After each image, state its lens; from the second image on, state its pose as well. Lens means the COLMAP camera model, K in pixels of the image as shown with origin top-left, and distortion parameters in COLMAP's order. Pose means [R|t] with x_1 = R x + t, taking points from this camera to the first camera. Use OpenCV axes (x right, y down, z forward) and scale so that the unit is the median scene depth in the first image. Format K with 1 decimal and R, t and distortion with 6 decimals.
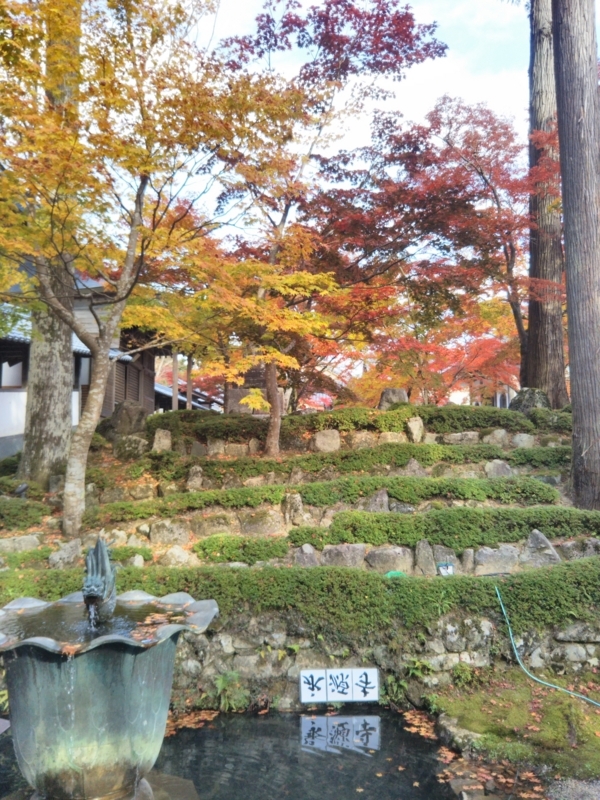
lens RADIAL K [[702.5, 0, 300.1], [0, 702.5, 399.9], [0, 0, 1]] dist [-0.004260, -0.000727]
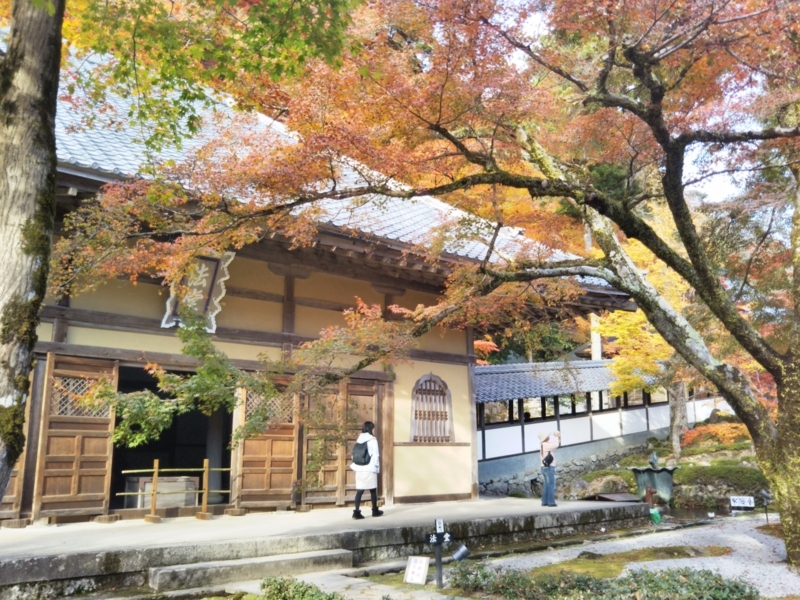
lens RADIAL K [[702.5, 0, 399.7], [0, 702.5, 300.4], [0, 0, 1]] dist [-0.004260, -0.000727]
pose [[0.615177, -0.161900, -0.771586, 1.759860], [0.072615, 0.986163, -0.149029, -0.151569], [0.785038, 0.035651, 0.618421, -2.336760]]
